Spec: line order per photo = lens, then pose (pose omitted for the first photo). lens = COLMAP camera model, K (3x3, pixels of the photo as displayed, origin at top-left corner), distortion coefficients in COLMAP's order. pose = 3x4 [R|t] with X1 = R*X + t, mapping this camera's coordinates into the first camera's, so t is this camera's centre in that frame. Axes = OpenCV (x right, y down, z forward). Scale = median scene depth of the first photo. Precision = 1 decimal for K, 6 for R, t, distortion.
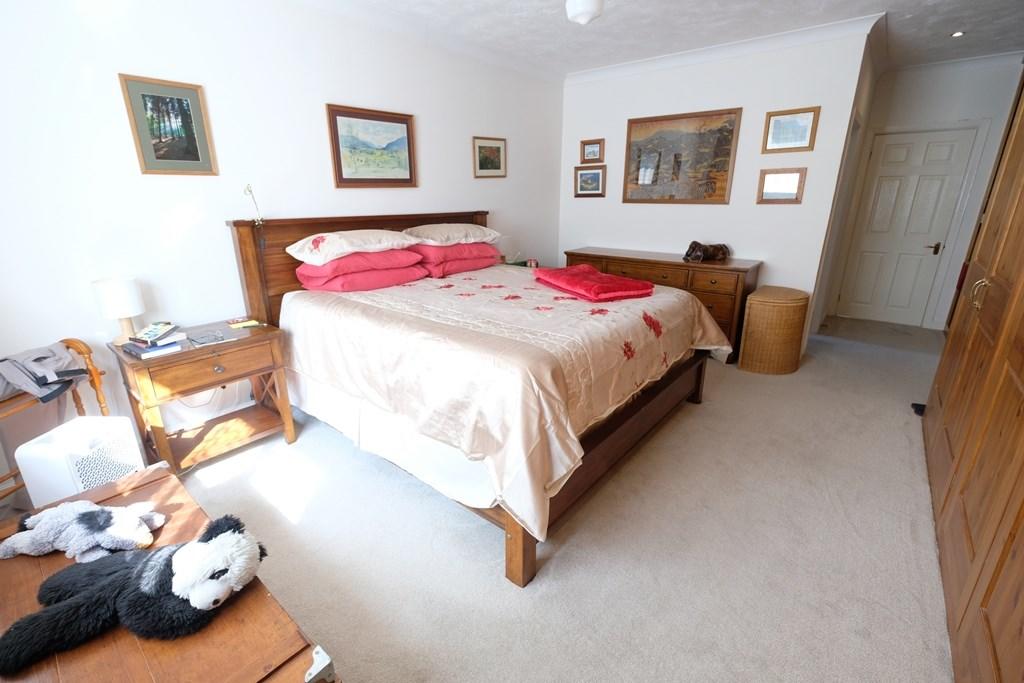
lens RADIAL K [[448.7, 0, 511.1], [0, 448.7, 337.8], [0, 0, 1]] dist [0.000319, 0.000444]
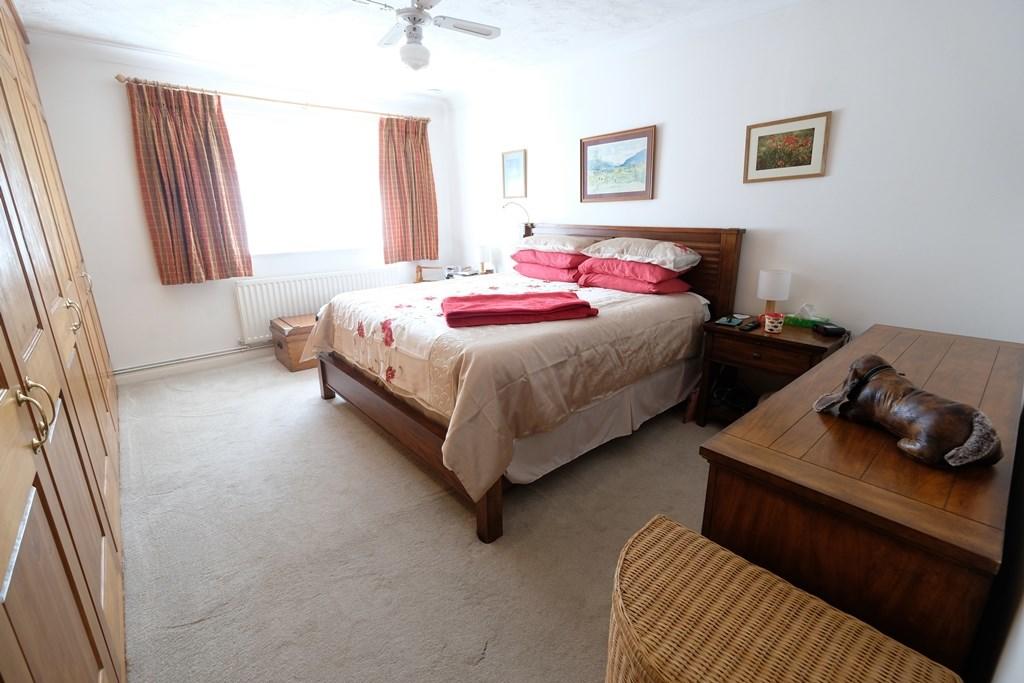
lens RADIAL K [[448.7, 0, 513.1], [0, 448.7, 337.8], [0, 0, 1]] dist [0.000319, 0.000444]
pose [[-0.171197, 0.273445, -0.946530, 0.869510], [-0.291572, 0.903618, 0.313784, -0.296271], [0.941104, 0.329700, -0.074967, 0.933748]]
